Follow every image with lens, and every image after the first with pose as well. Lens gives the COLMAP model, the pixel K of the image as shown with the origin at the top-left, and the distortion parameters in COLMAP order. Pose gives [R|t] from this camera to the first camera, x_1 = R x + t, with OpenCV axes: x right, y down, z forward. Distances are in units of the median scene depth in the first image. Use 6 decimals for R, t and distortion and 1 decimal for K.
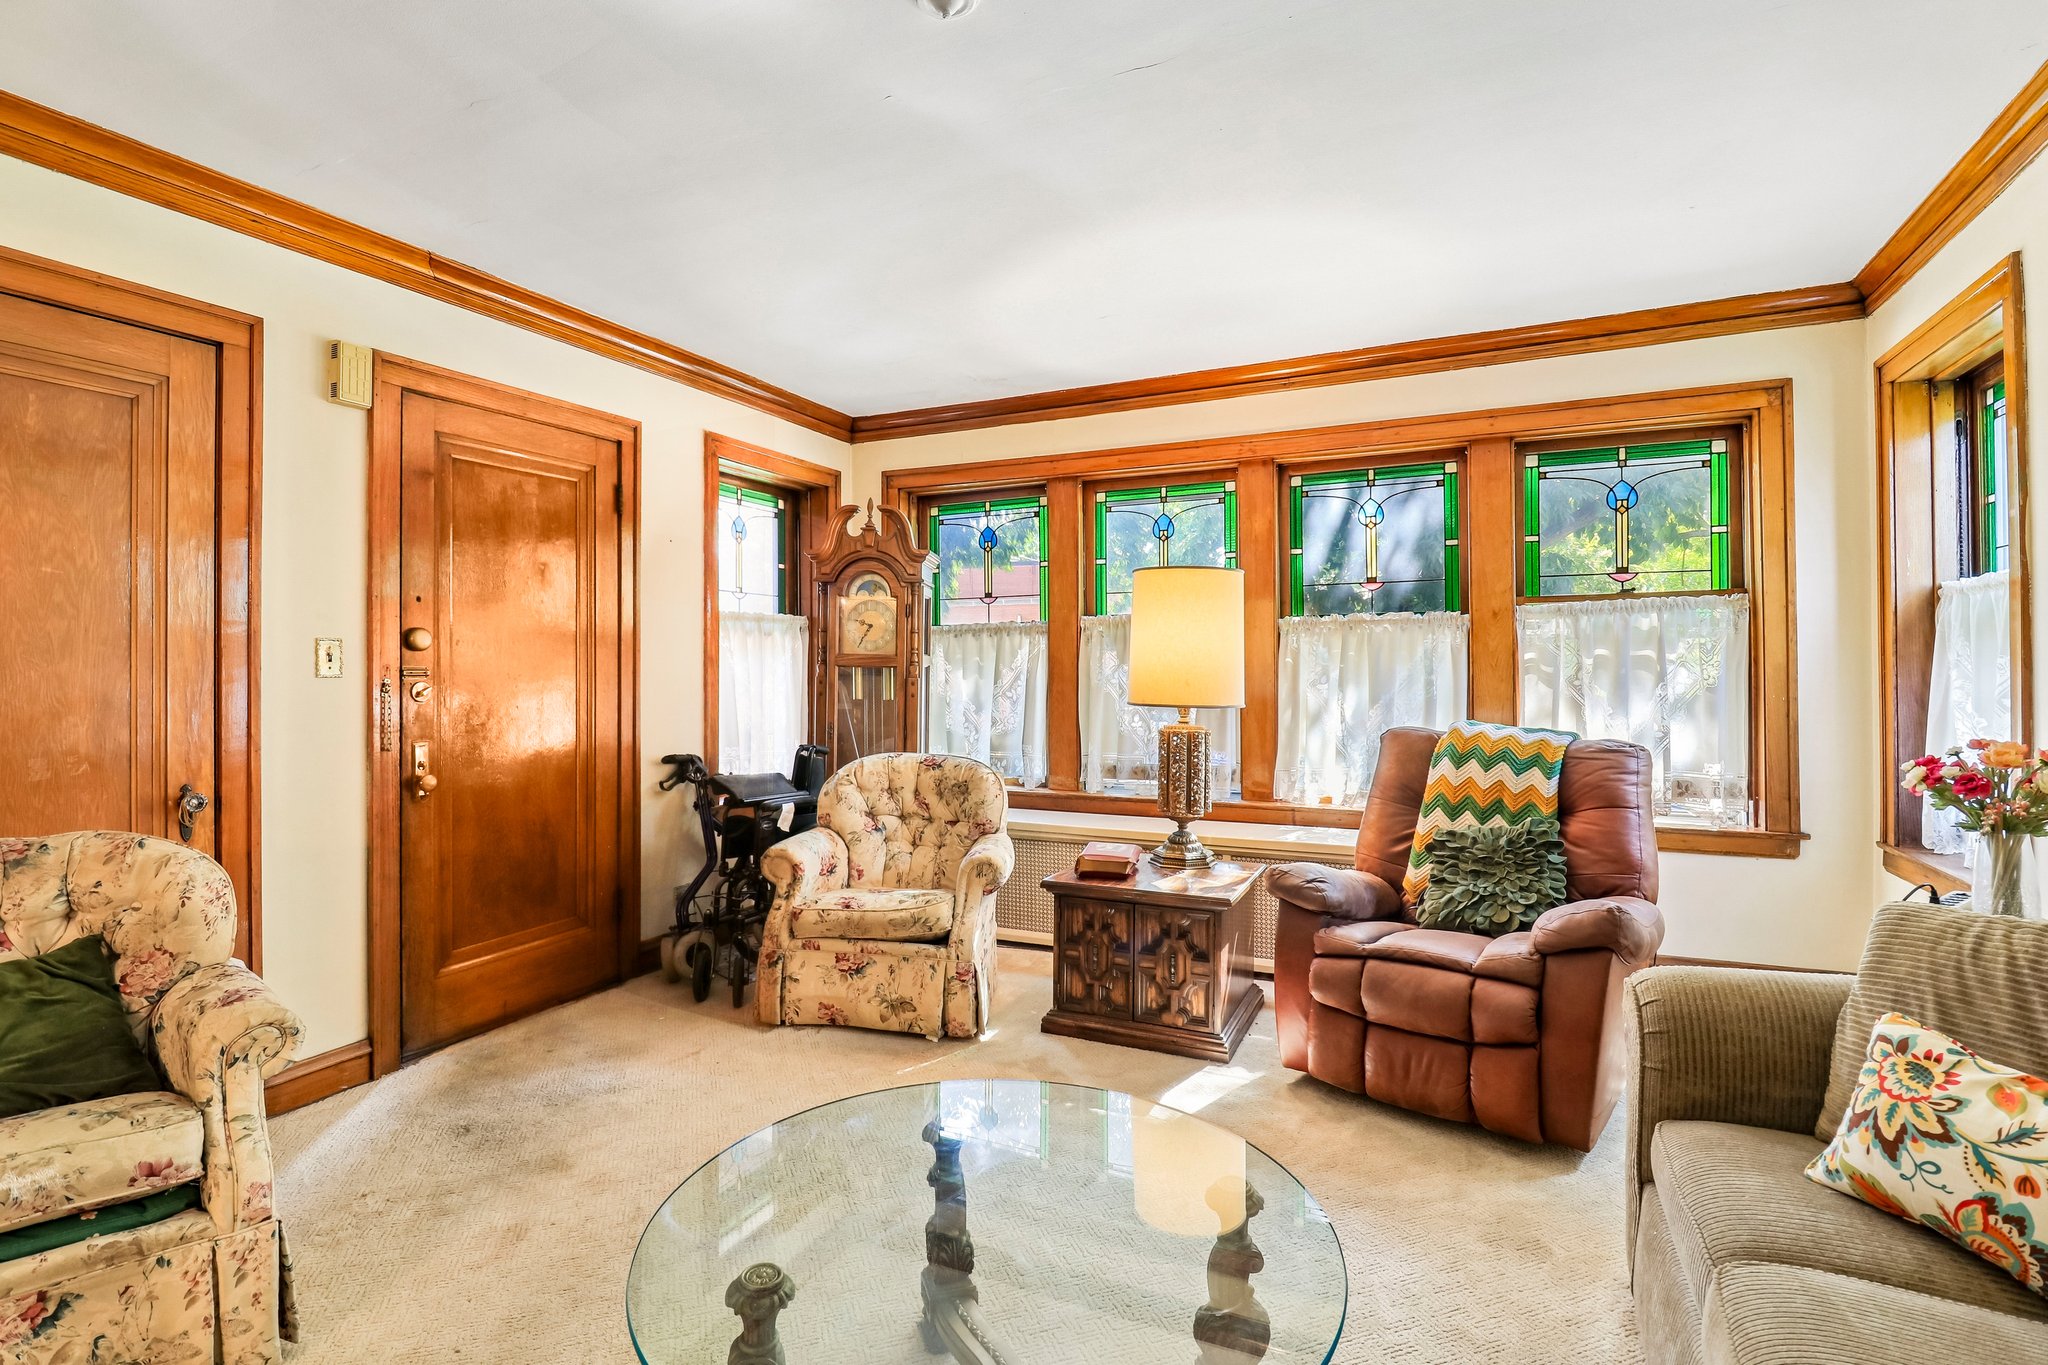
lens RADIAL K [[981.5, 0, 1021.5], [0, 981.5, 660.5], [0, 0, 1]] dist [0.002907, -0.012320]
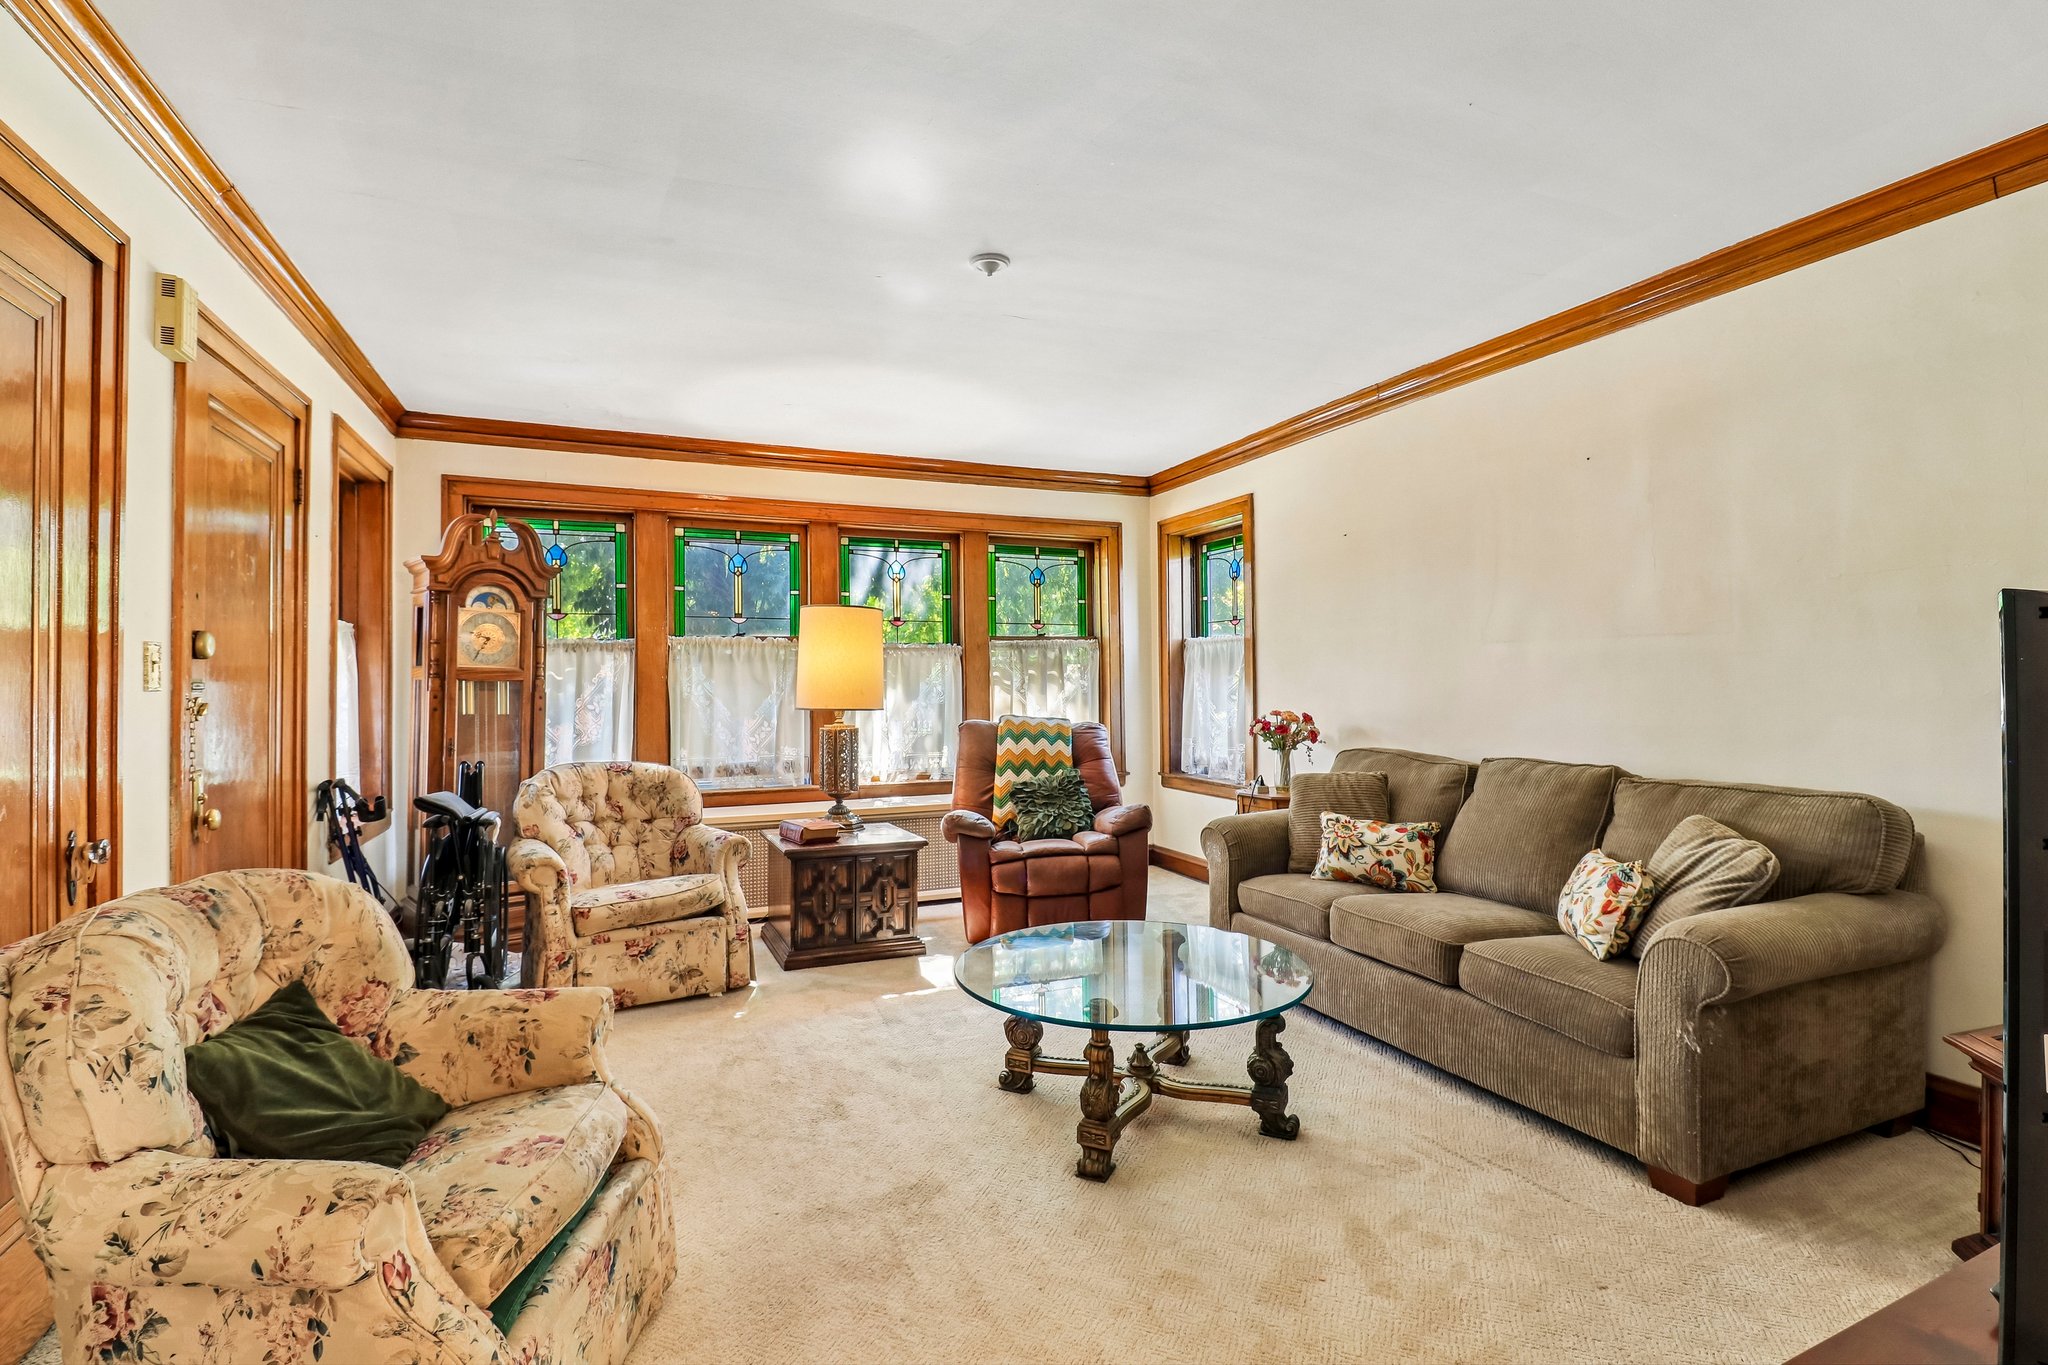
lens RADIAL K [[954.6, 0, 1020.1], [0, 954.6, 666.3], [0, 0, 1]] dist [0.002361, -0.016234]
pose [[0.659512, 0.012930, 0.751583, -0.708706], [-0.003514, 0.999894, -0.014118, 0.005028], [-0.751686, 0.006670, 0.659487, -0.033731]]
